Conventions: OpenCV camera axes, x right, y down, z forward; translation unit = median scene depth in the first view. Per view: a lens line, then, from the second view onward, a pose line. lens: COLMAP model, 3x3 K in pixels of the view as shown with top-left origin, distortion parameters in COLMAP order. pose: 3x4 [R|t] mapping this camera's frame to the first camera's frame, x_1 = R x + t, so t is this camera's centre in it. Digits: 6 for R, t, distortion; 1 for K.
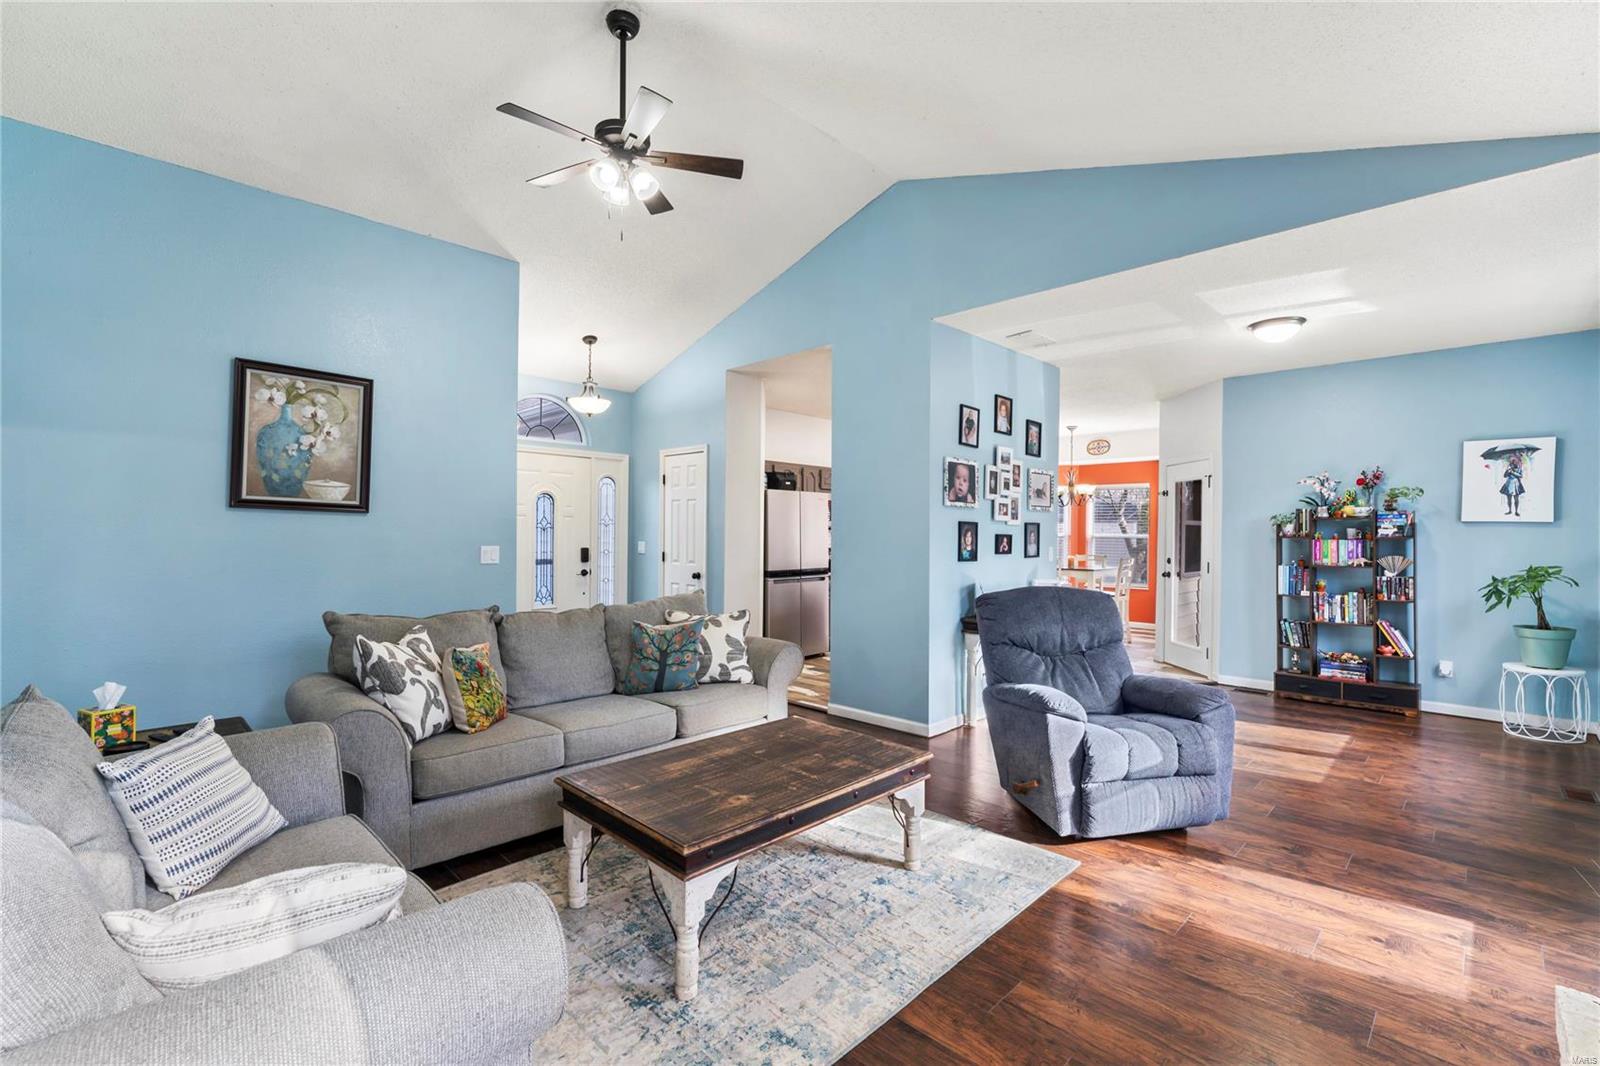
lens RADIAL K [[699.9, 0, 802.2], [0, 699.9, 532.4], [0, 0, 1]] dist [-0.002489, -0.000143]
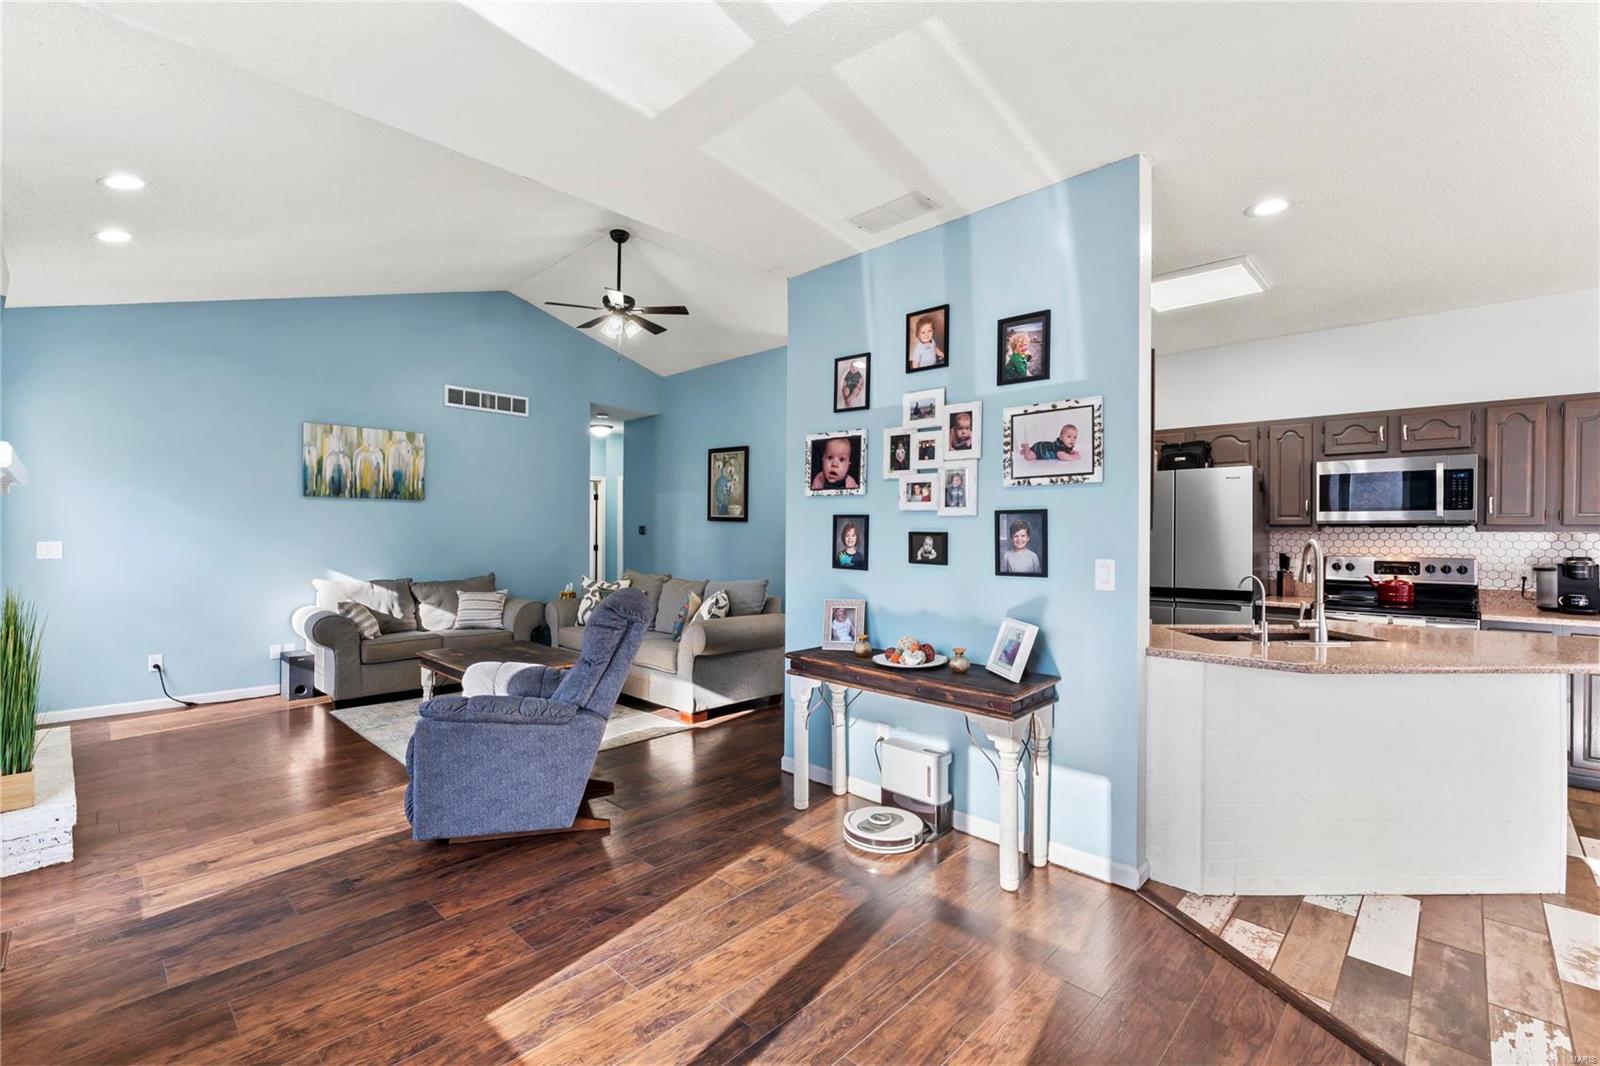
lens RADIAL K [[699.9, 0, 802.2], [0, 699.9, 532.4], [0, 0, 1]] dist [-0.002489, -0.000143]
pose [[0.016427, -0.006376, -0.999845, 0.972922], [-0.002302, 0.999977, -0.006415, 0.007912], [0.999862, 0.002407, 0.016412, 0.946503]]
